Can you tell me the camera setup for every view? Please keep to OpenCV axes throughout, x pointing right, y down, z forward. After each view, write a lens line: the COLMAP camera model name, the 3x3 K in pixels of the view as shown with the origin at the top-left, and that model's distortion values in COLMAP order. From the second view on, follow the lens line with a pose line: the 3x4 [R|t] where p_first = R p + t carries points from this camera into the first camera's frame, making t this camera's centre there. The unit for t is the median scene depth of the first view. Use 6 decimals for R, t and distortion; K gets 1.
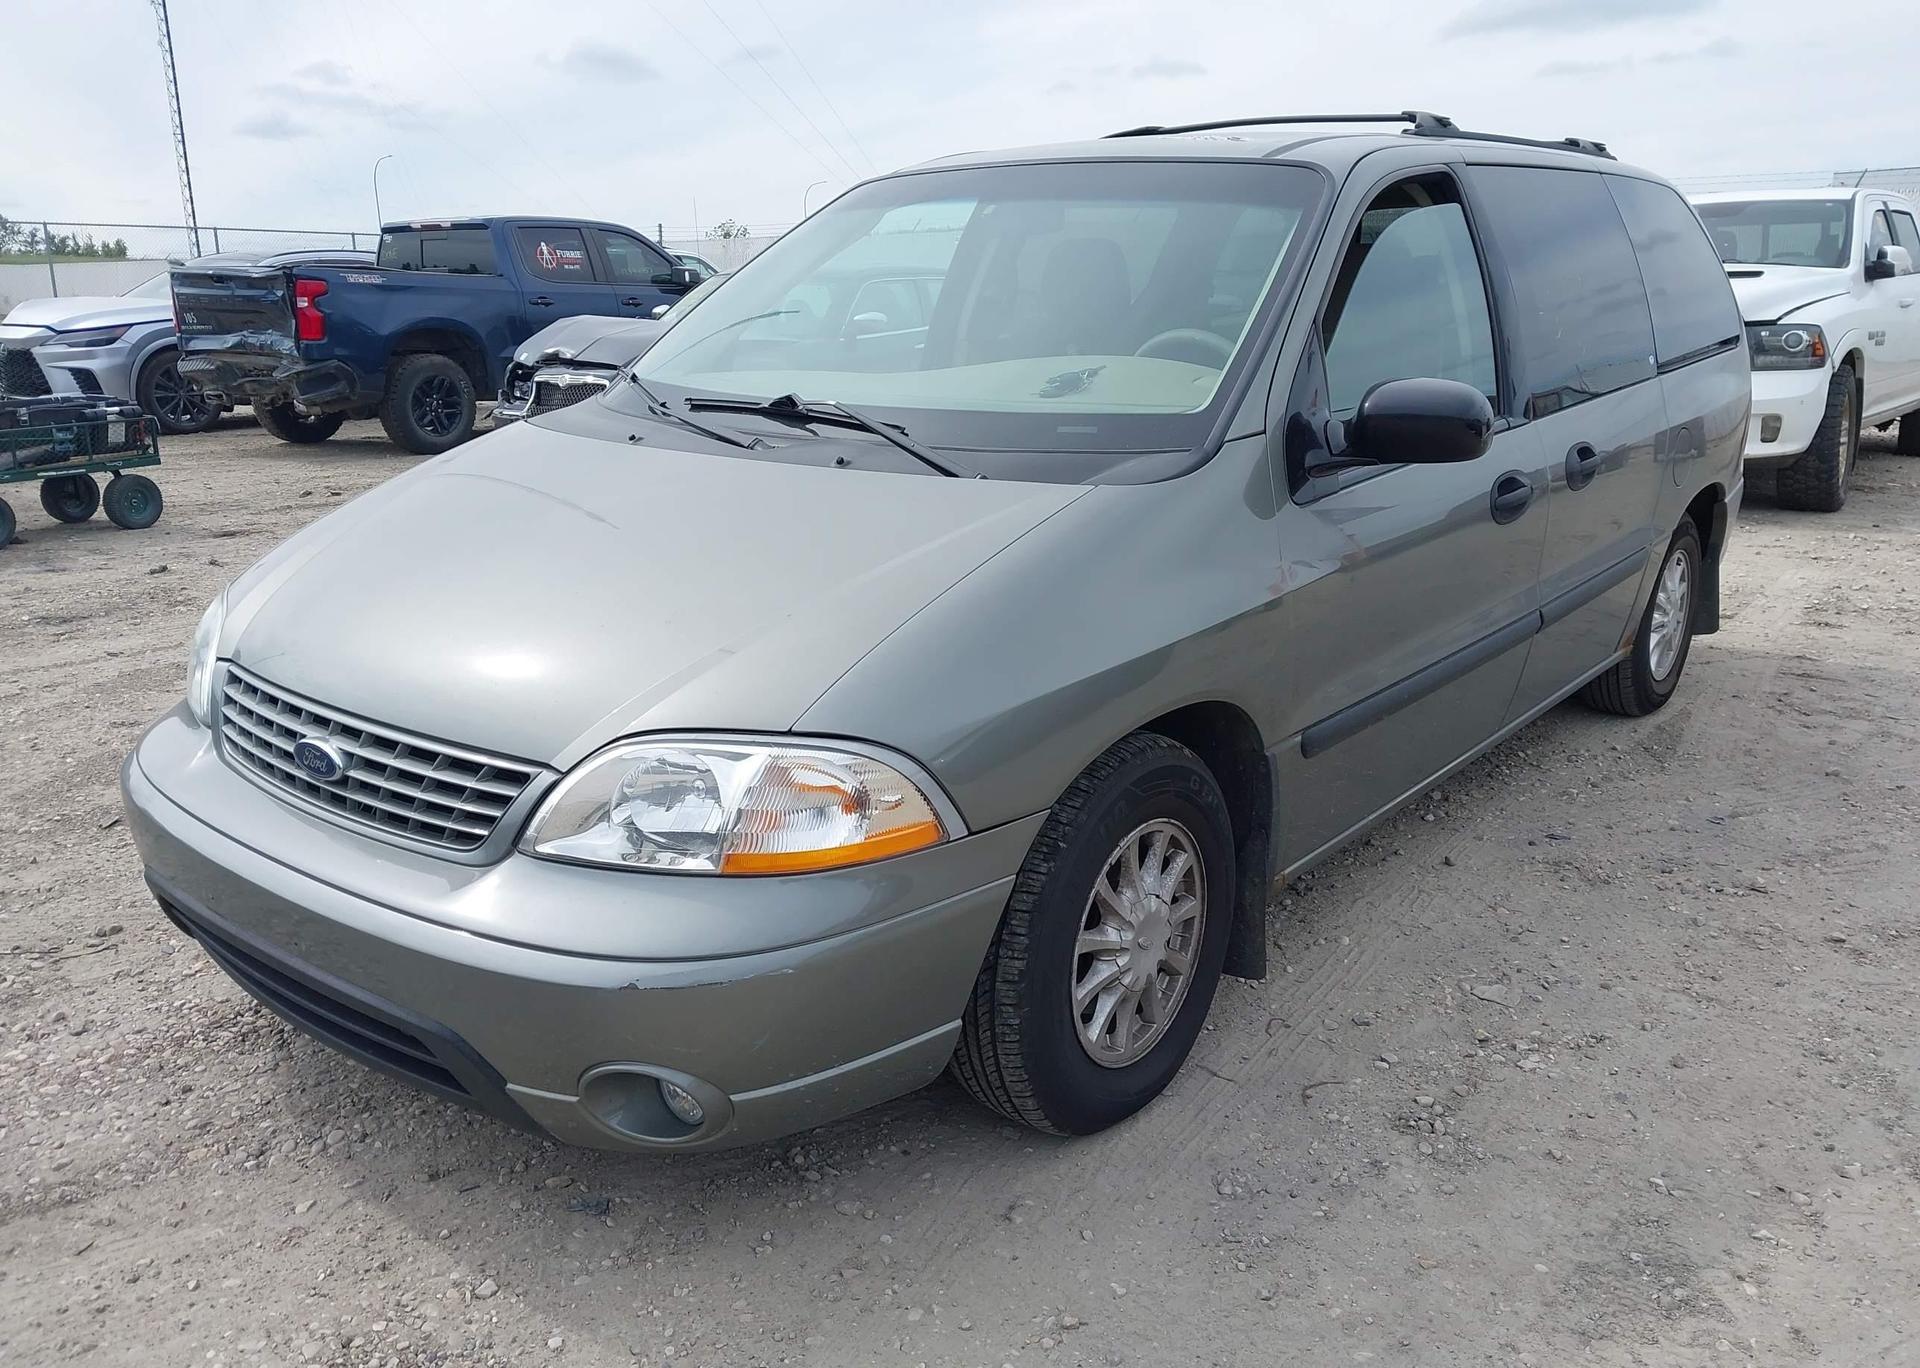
lens RADIAL K [[1528.5, 0, 957.3], [0, 1528.5, 711.3], [0, 0, 1]] dist [0.033138, -0.042996]
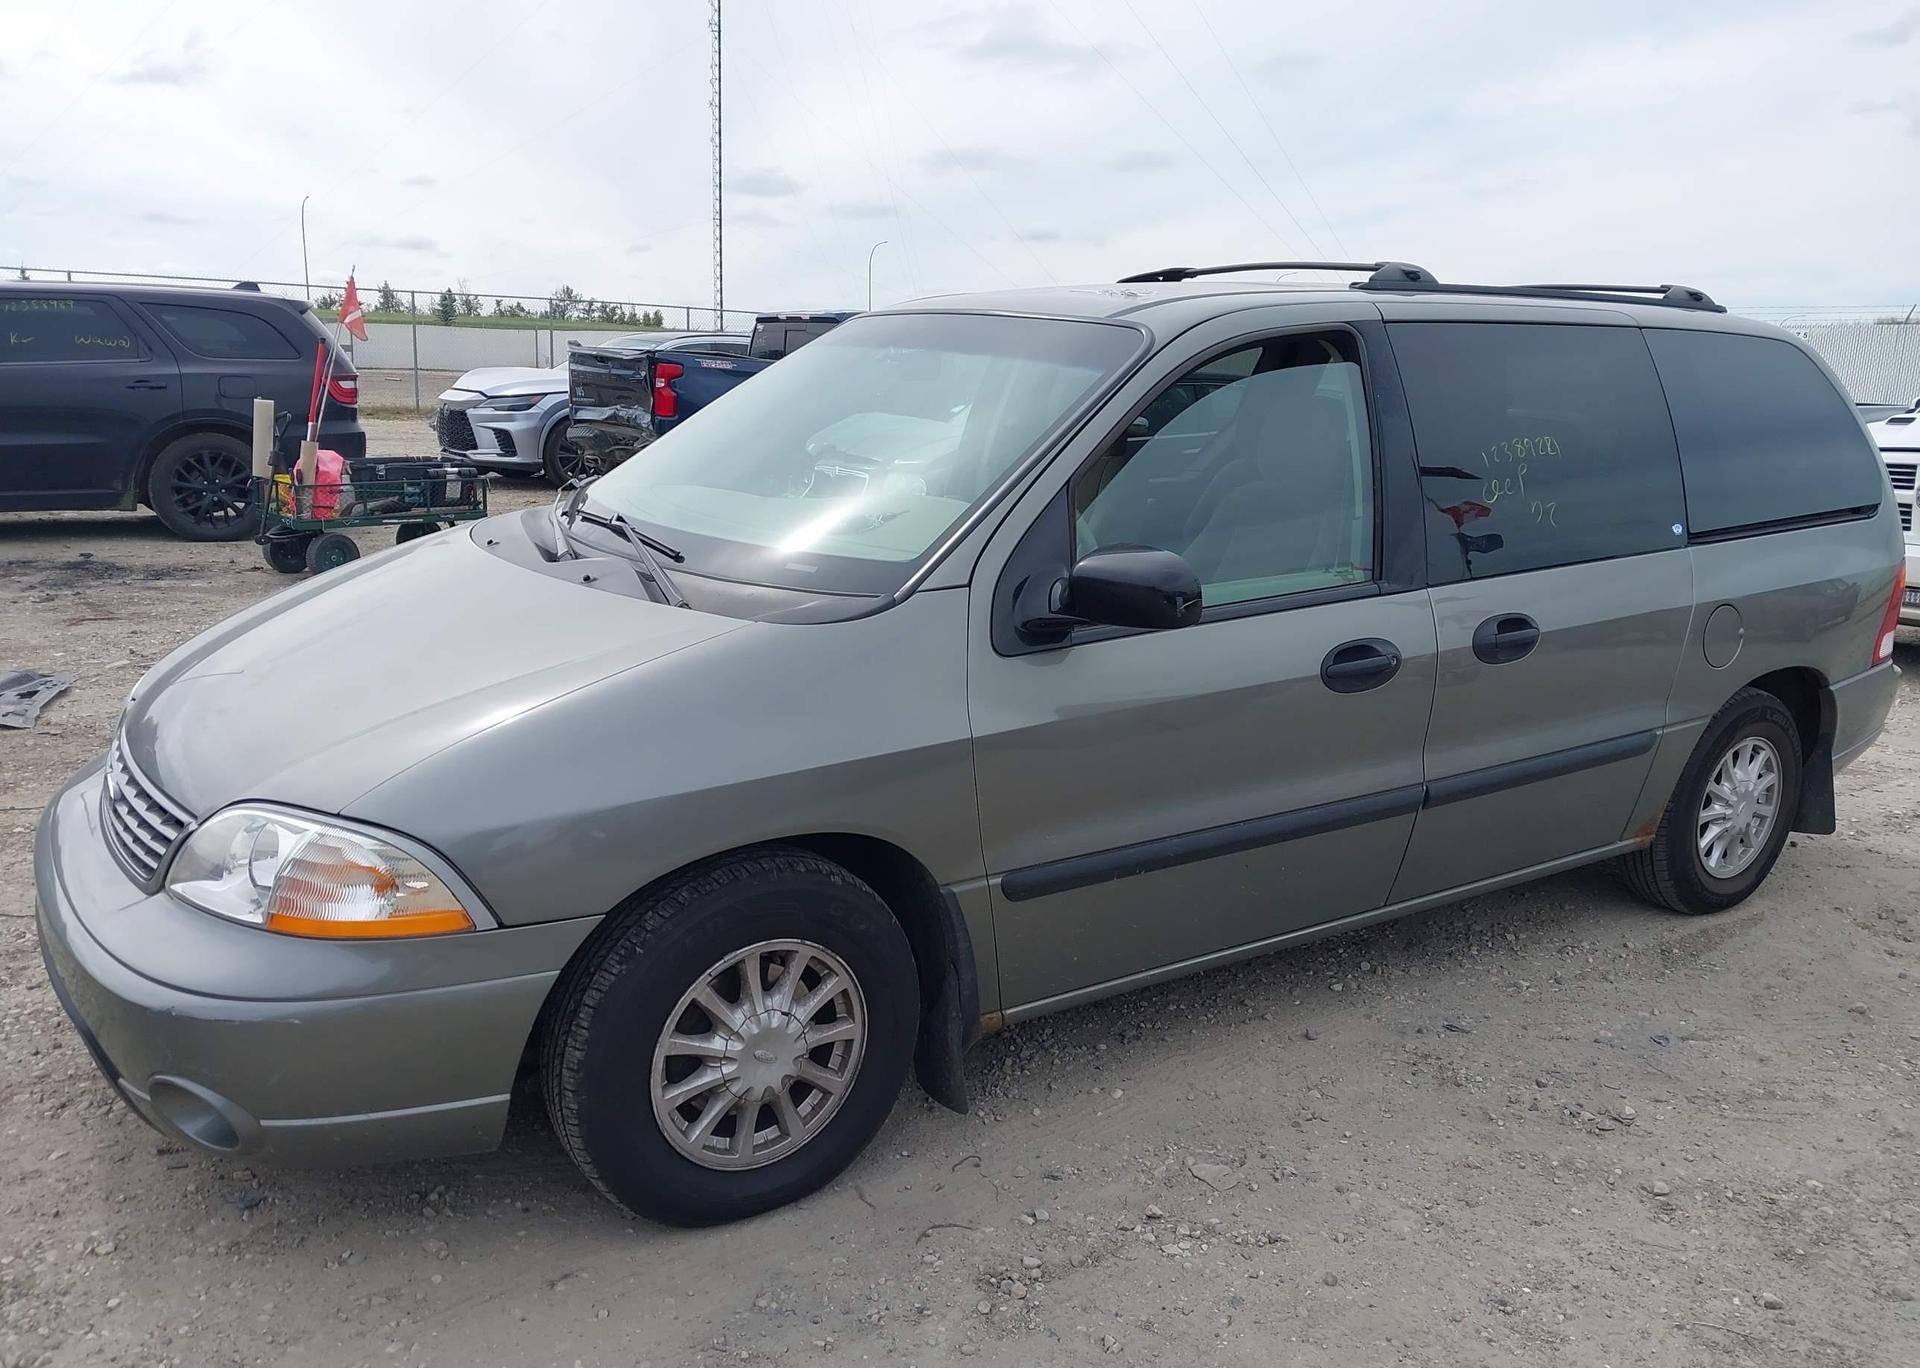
lens RADIAL K [[1528.5, 0, 957.3], [0, 1528.5, 711.3], [0, 0, 1]] dist [0.033138, -0.042996]
pose [[0.953705, 0.103878, -0.282235, 0.349966], [-0.118263, 0.992387, -0.034373, -0.042814], [0.276516, 0.066160, 0.958729, 0.005583]]
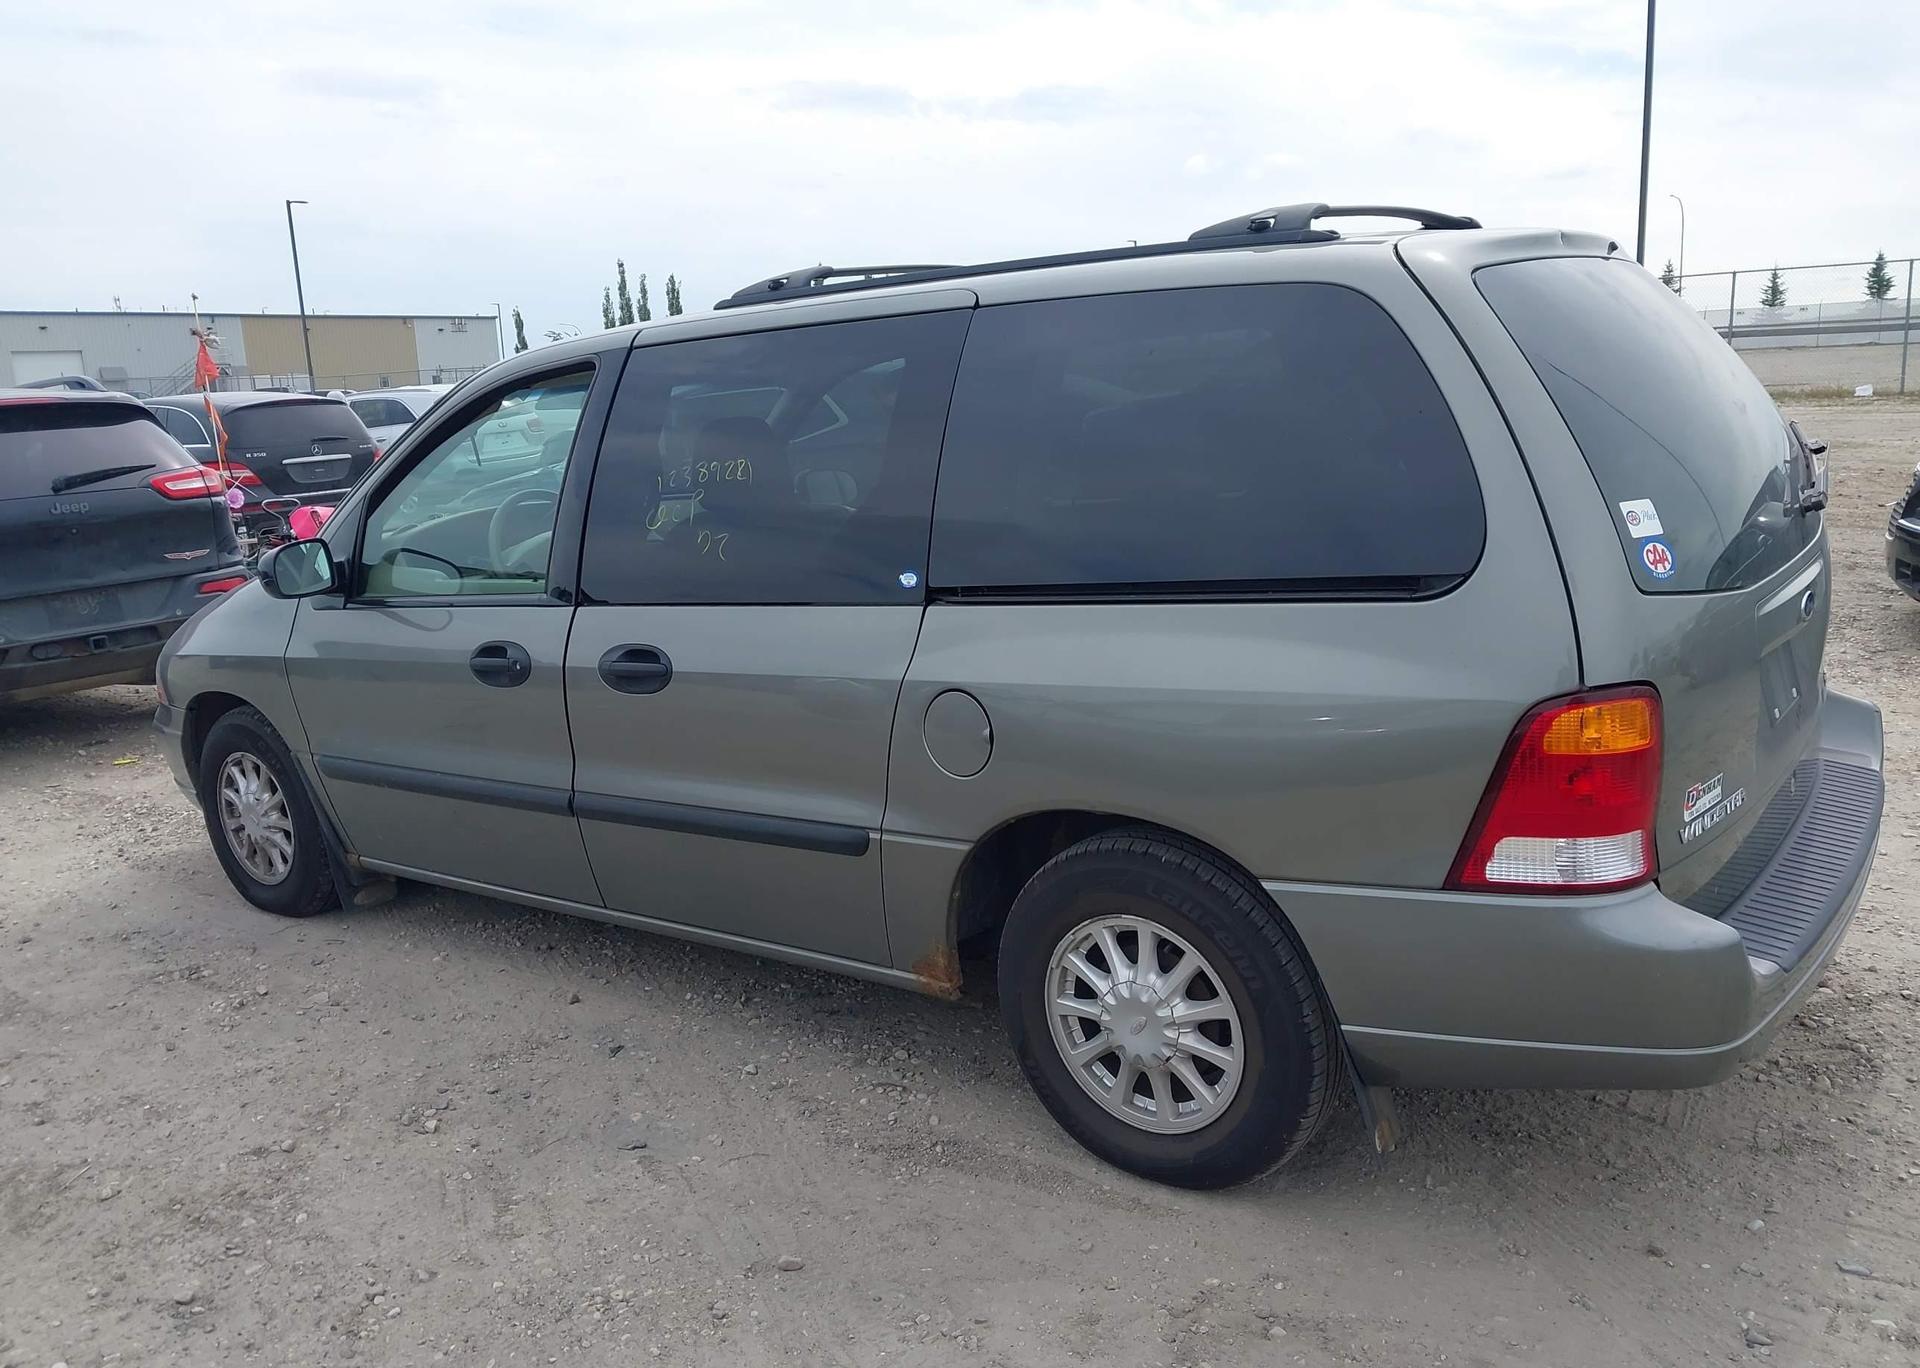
lens RADIAL K [[1509.1, 0, 951.6], [0, 1509.1, 687.8], [0, 0, 1]] dist [0.026610, -0.017827]
pose [[0.019936, 0.206216, -0.978303, 1.267637], [-0.210626, 0.957404, 0.197518, -0.359515], [0.977363, 0.202119, 0.062522, 1.107704]]
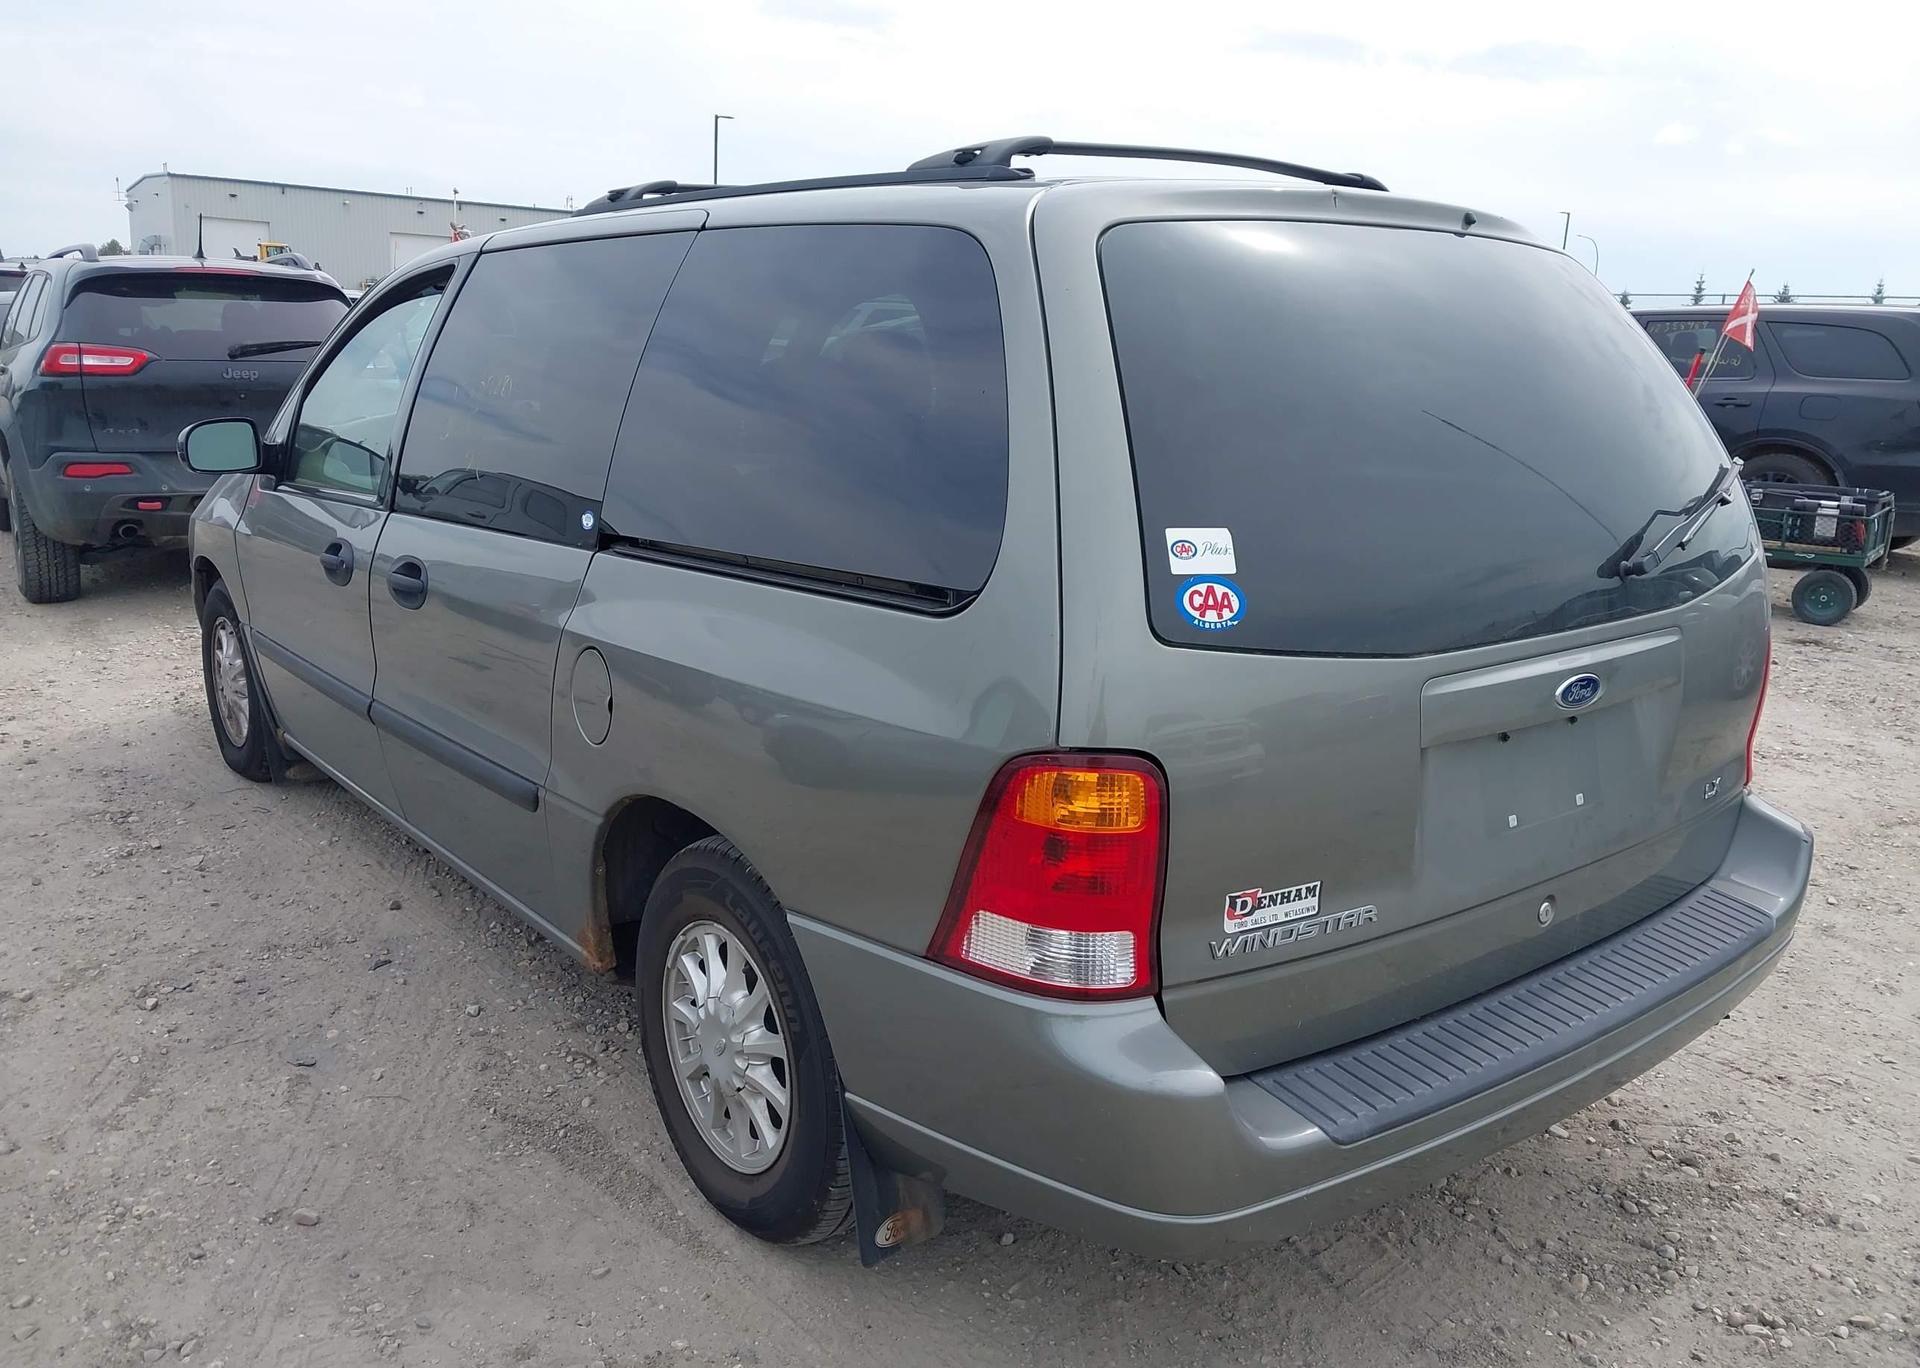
lens RADIAL K [[1528.5, 0, 957.3], [0, 1528.5, 711.3], [0, 0, 1]] dist [0.033138, -0.042996]
pose [[-0.230343, 0.232198, -0.945000, 1.160394], [-0.293308, 0.909385, 0.294941, -0.436927], [0.927854, 0.345114, -0.141365, 1.412626]]
